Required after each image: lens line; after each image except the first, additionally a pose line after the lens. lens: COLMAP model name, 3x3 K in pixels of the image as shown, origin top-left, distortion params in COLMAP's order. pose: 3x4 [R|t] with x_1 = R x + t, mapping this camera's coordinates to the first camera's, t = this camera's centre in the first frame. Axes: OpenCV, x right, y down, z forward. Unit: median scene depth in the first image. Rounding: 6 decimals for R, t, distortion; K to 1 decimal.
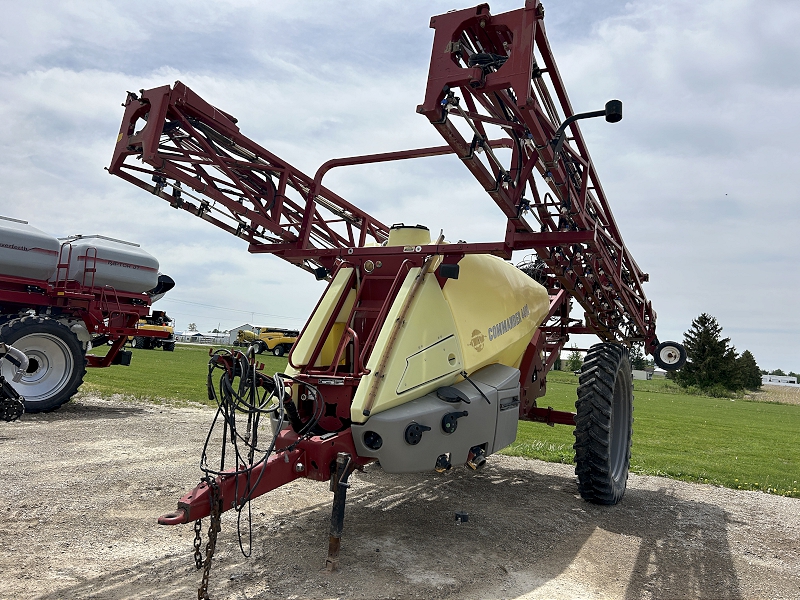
lens RADIAL K [[596.5, 0, 400.0], [0, 596.5, 300.0], [0, 0, 1]] dist [0.004488, -0.003536]
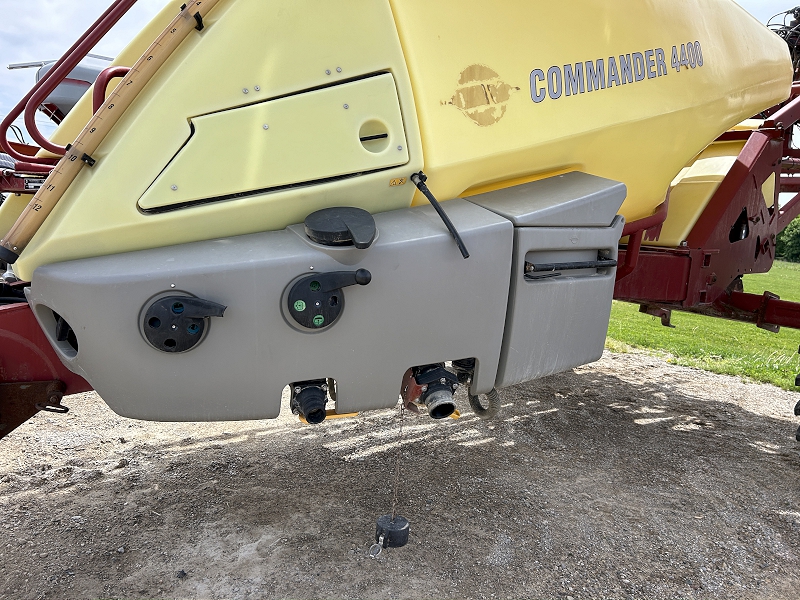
lens RADIAL K [[596.5, 0, 400.0], [0, 596.5, 300.0], [0, 0, 1]] dist [0.004488, -0.003536]
pose [[0.913191, 0.055761, -0.403699, 0.243289], [0.022021, 0.982396, 0.185507, 0.124346], [0.406936, -0.178293, 0.895887, 0.617278]]
